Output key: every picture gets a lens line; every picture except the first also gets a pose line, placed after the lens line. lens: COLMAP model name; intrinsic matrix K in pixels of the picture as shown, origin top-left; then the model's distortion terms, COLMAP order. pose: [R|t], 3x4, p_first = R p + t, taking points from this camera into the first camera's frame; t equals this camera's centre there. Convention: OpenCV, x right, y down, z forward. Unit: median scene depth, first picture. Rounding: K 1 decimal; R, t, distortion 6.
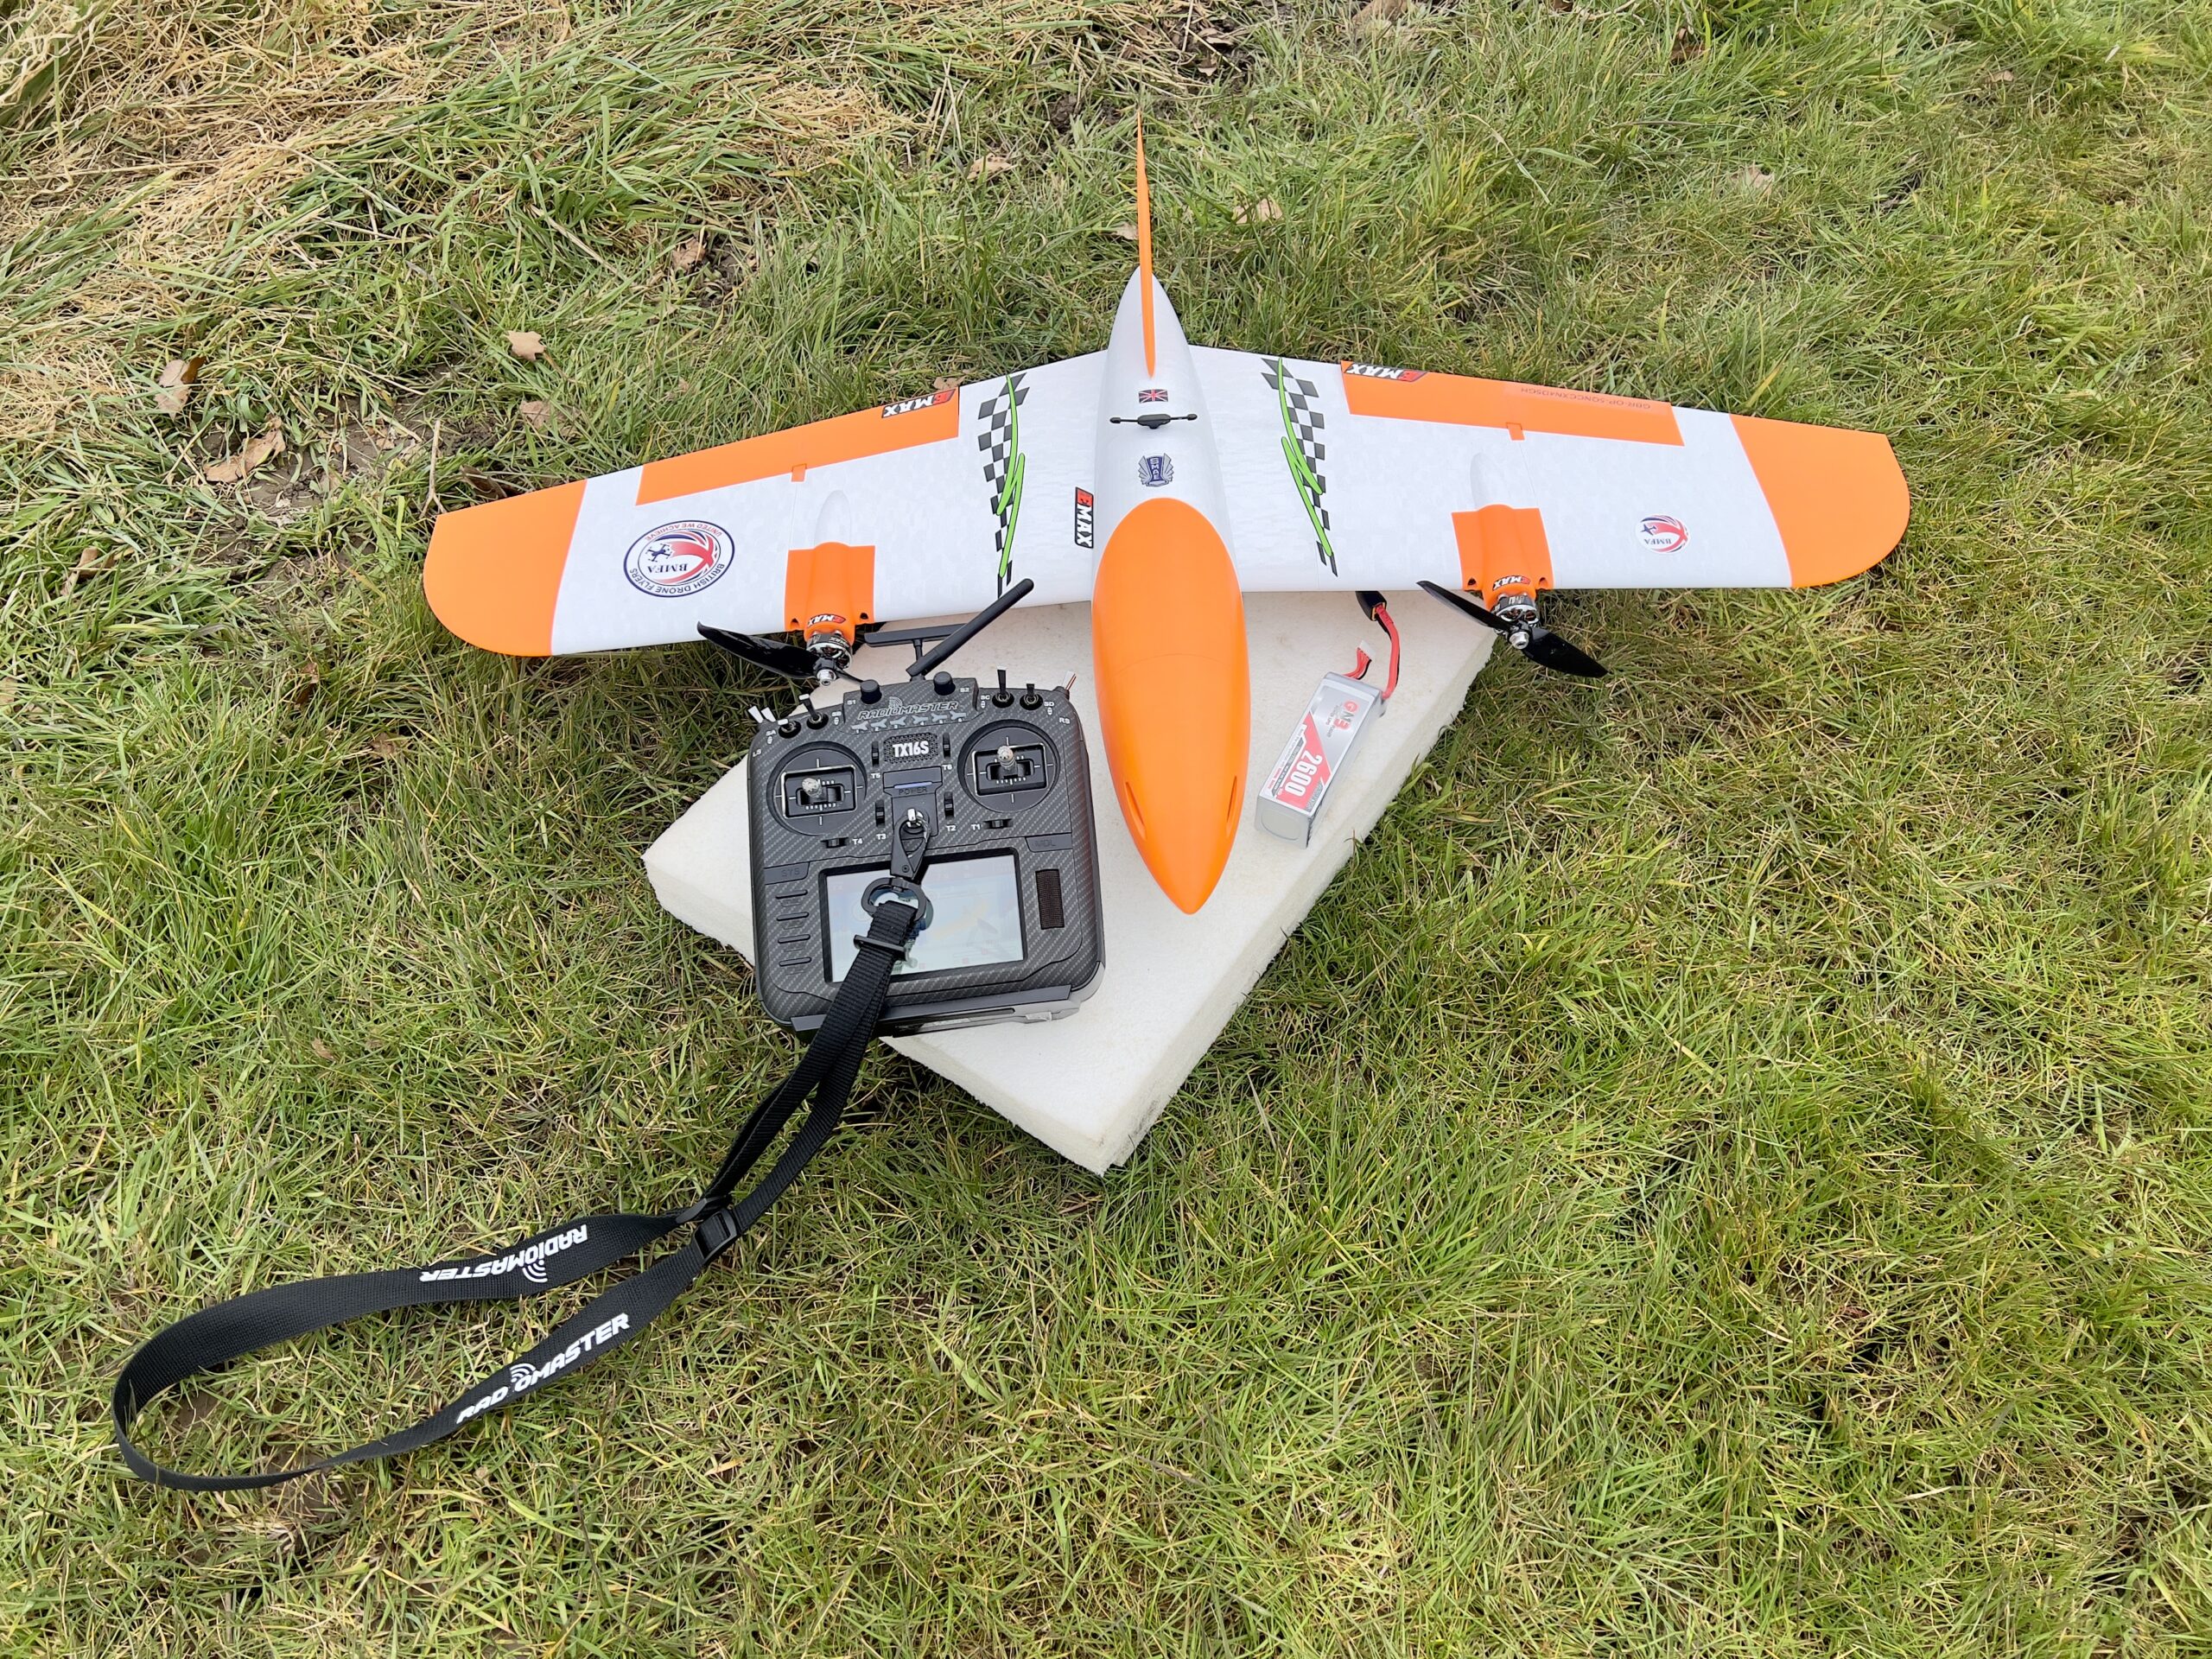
lens RADIAL K [[1679.5, 0, 1107.0], [0, 1679.5, 824.8], [0, 0, 1]] dist [-0.001433, -0.000813]
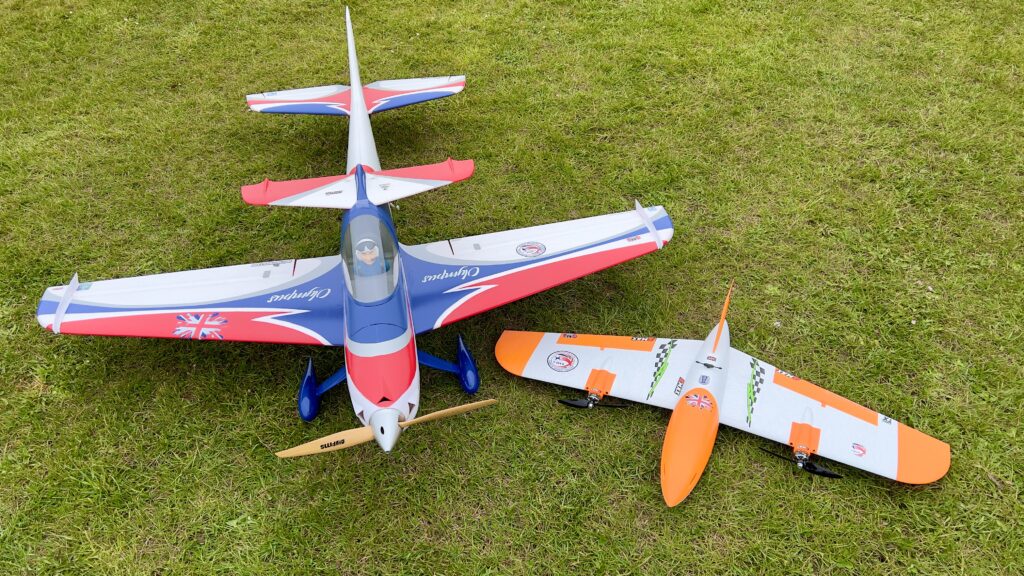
lens RADIAL K [[770.1, 0, 513.2], [0, 770.1, 285.2], [0, 0, 1]] dist [0.066533, -0.067220]
pose [[0.907765, 0.273170, -0.318339, 0.117246], [-0.350106, 0.911403, -0.216265, 0.078606], [0.231058, 0.307770, 0.922979, -0.533406]]
